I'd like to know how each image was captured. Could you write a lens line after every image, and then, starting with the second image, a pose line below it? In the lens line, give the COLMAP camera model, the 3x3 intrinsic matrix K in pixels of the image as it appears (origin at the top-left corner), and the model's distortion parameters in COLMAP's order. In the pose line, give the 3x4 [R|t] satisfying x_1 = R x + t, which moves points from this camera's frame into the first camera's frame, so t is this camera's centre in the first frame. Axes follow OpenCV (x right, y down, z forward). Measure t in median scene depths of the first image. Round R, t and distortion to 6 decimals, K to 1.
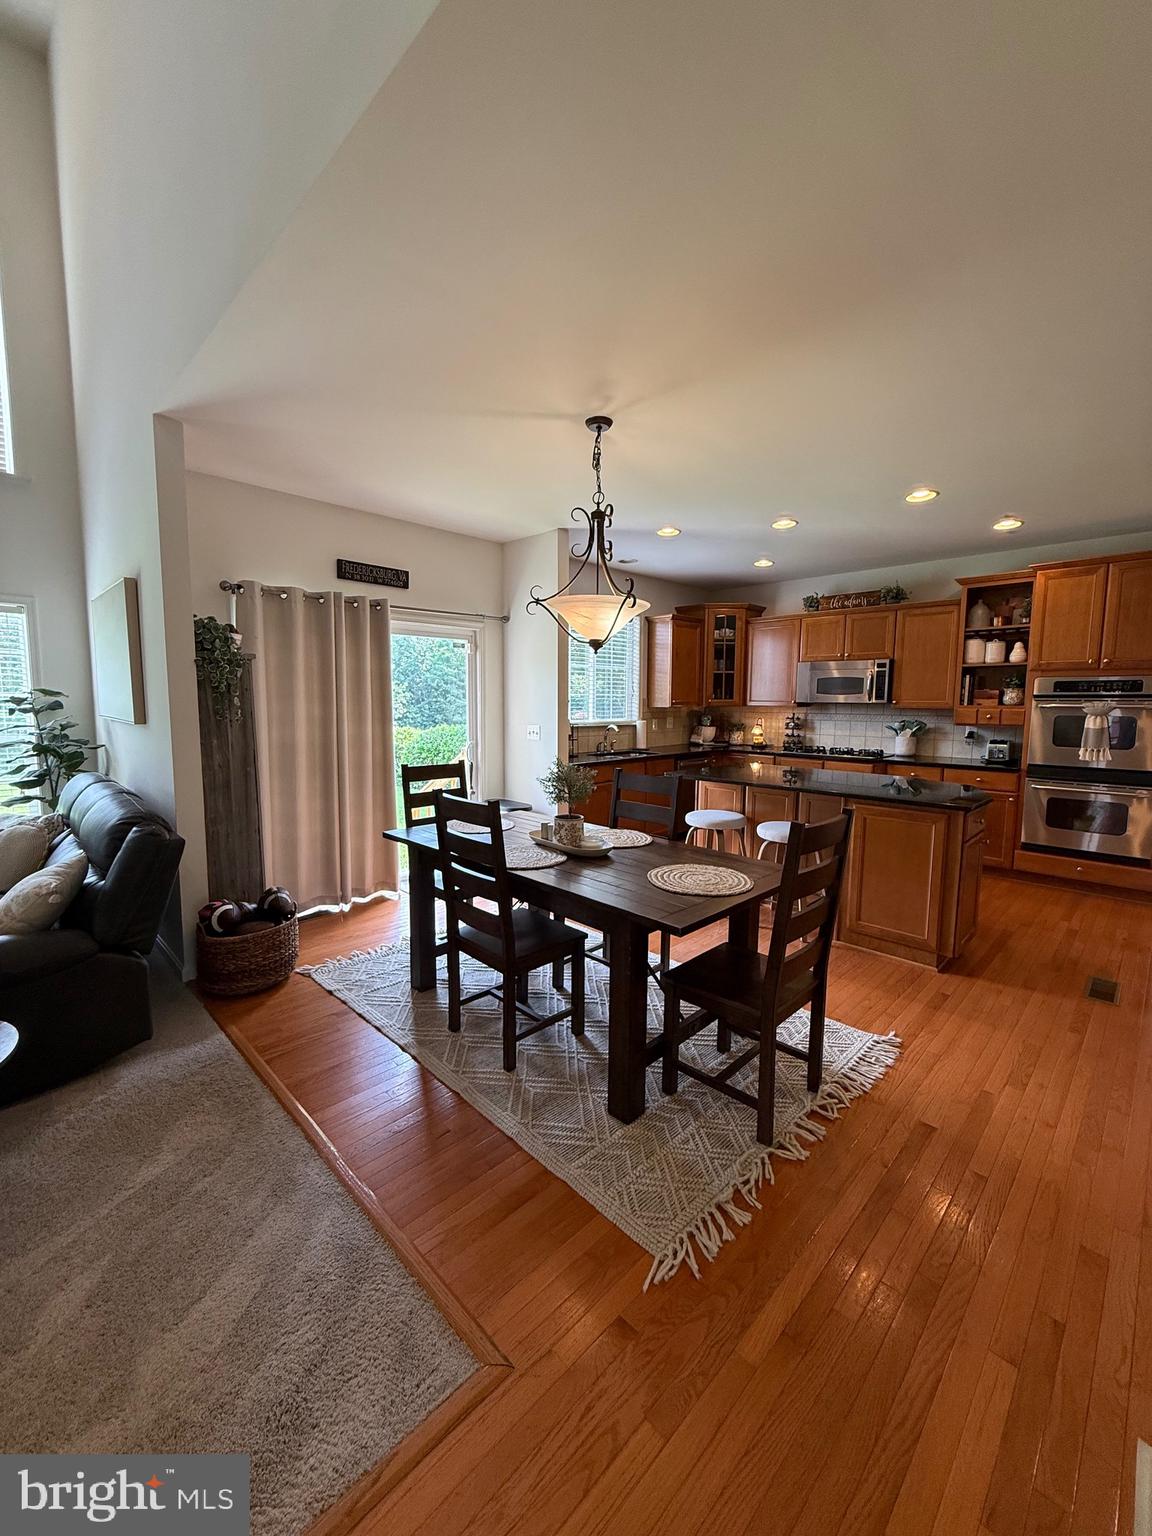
lens RADIAL K [[613.0, 0, 571.1], [0, 613.0, 763.0], [0, 0, 1]] dist [0.001593, -0.000026]
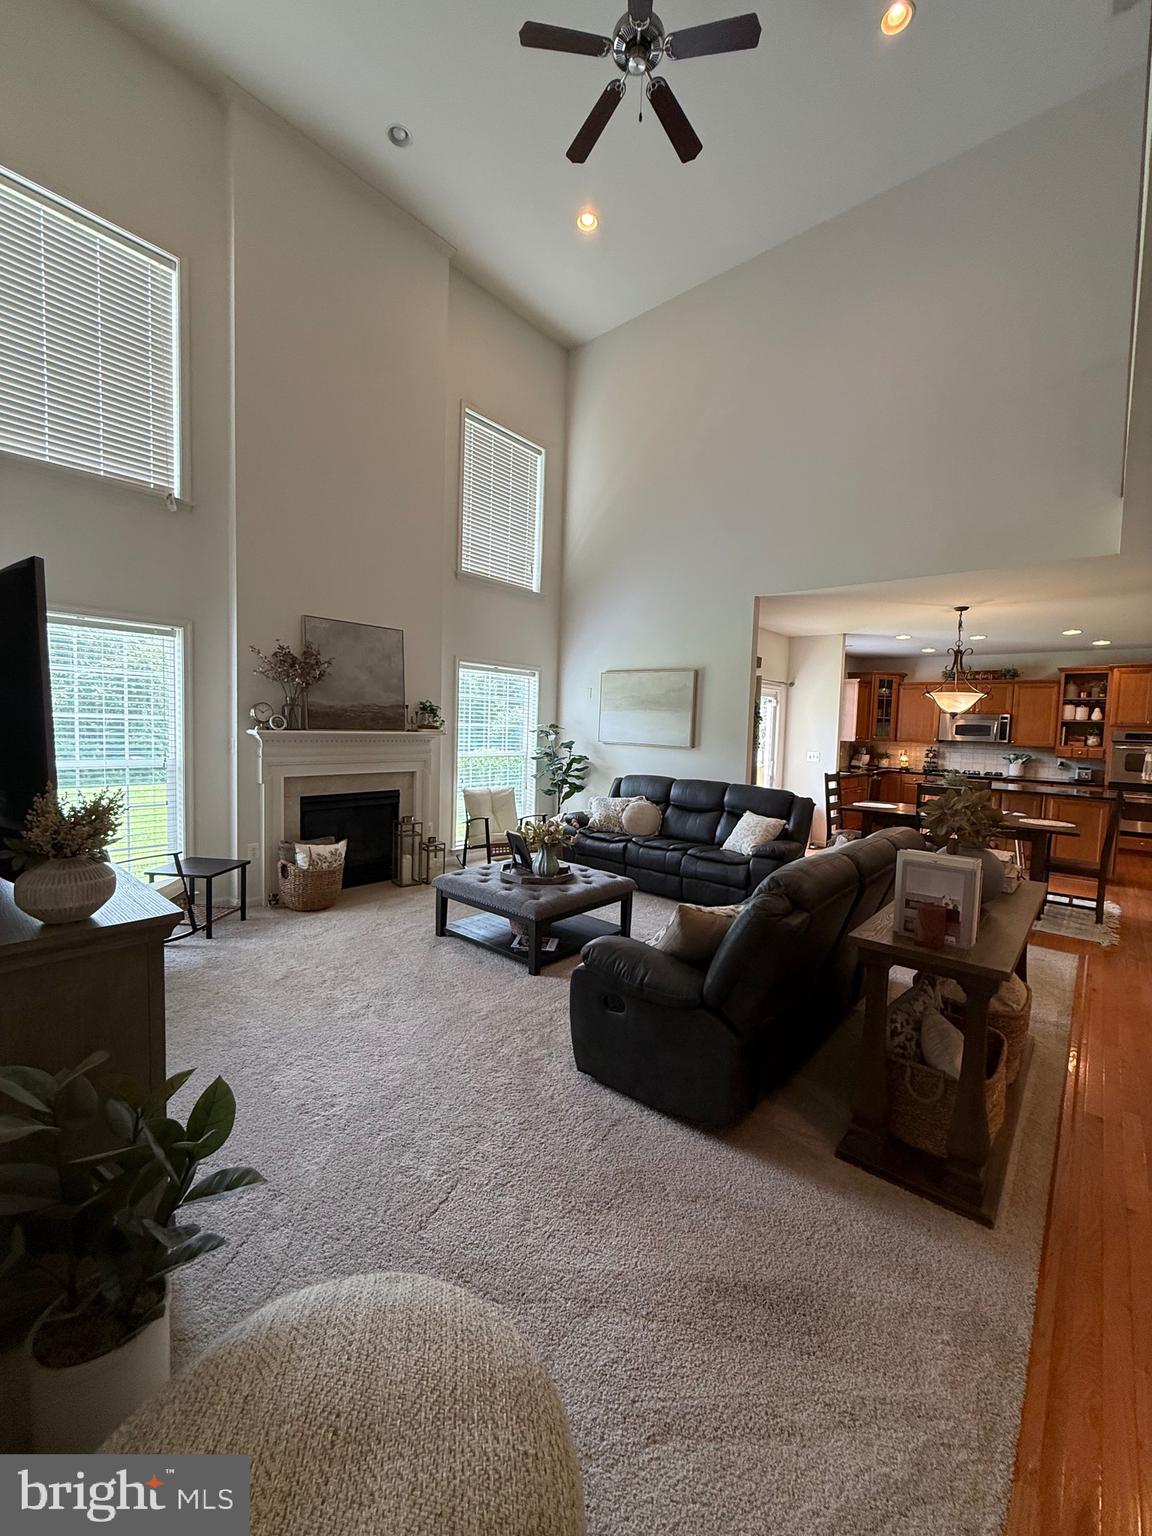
lens RADIAL K [[613.0, 0, 571.9], [0, 613.0, 761.9], [0, 0, 1]] dist [0.001593, -0.000026]
pose [[0.997451, 0.021449, 0.068053, -0.757192], [-0.018649, 0.998963, -0.041525, 0.040254], [-0.068874, 0.040150, 0.996817, -0.518343]]
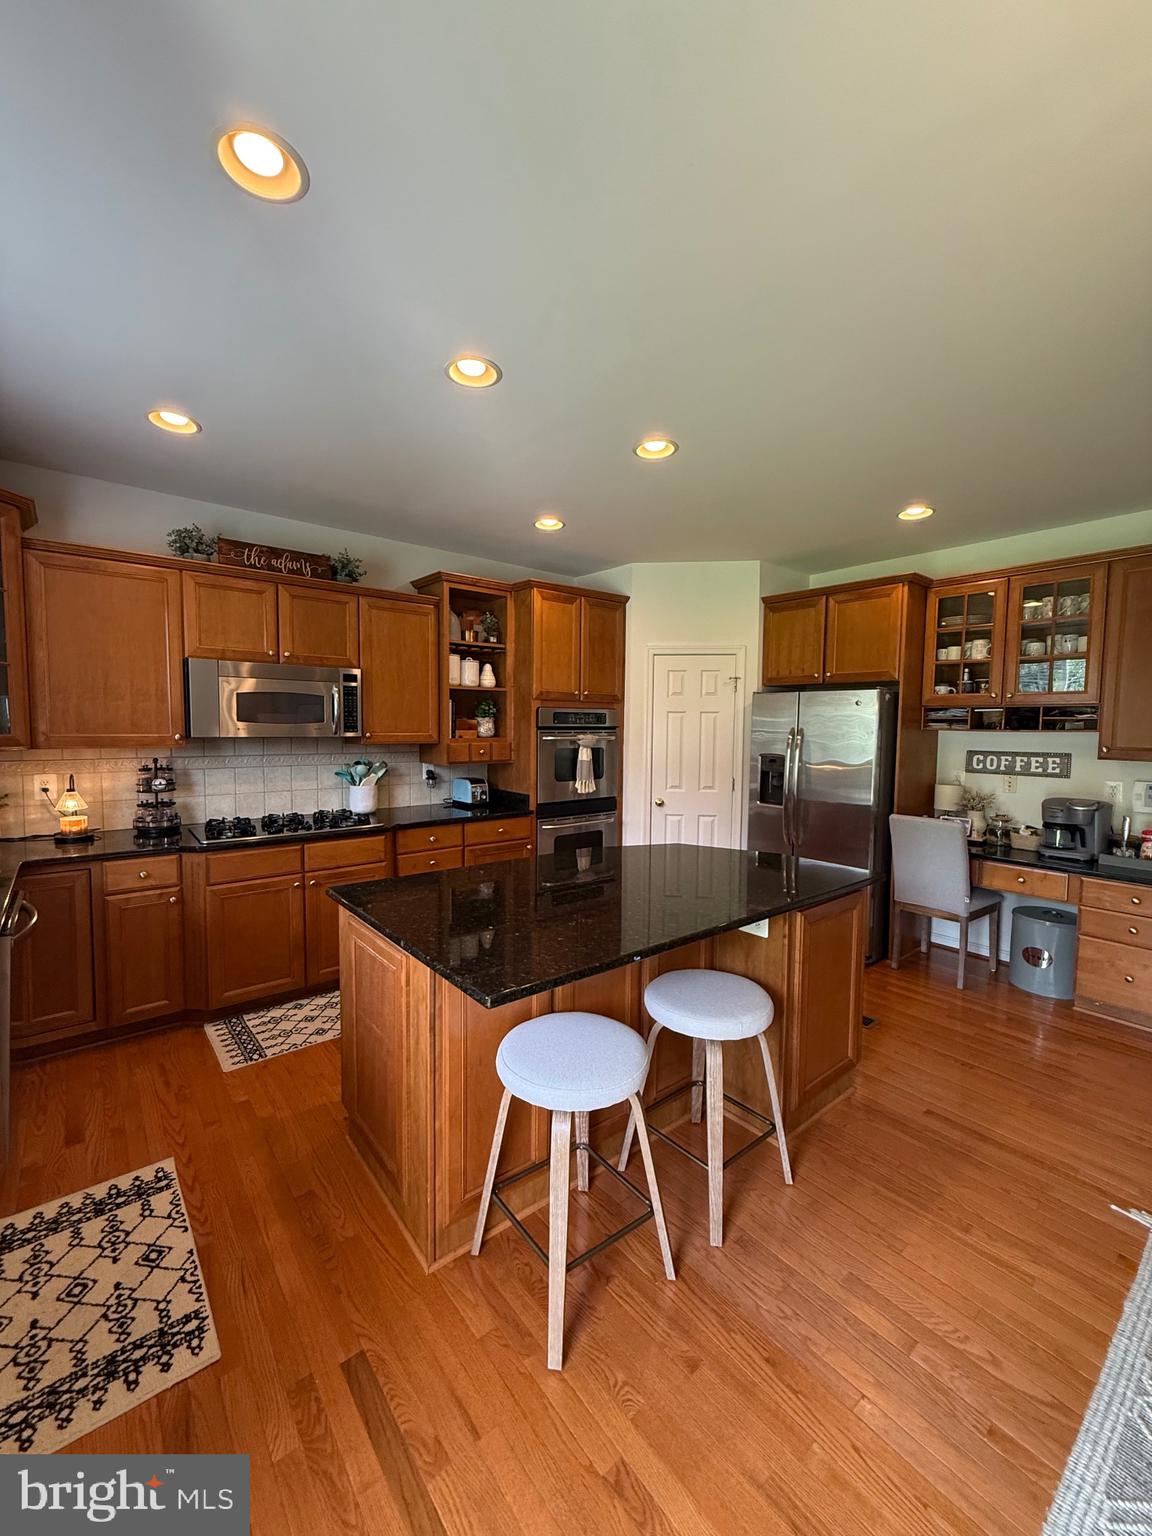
lens RADIAL K [[613.0, 0, 566.2], [0, 613.0, 765.7], [0, 0, 1]] dist [0.001593, -0.000026]
pose [[0.103351, -0.074047, 0.991885, -0.116633], [0.092761, 0.993596, 0.064510, -0.097149], [-0.990310, 0.085342, 0.109558, 0.781557]]
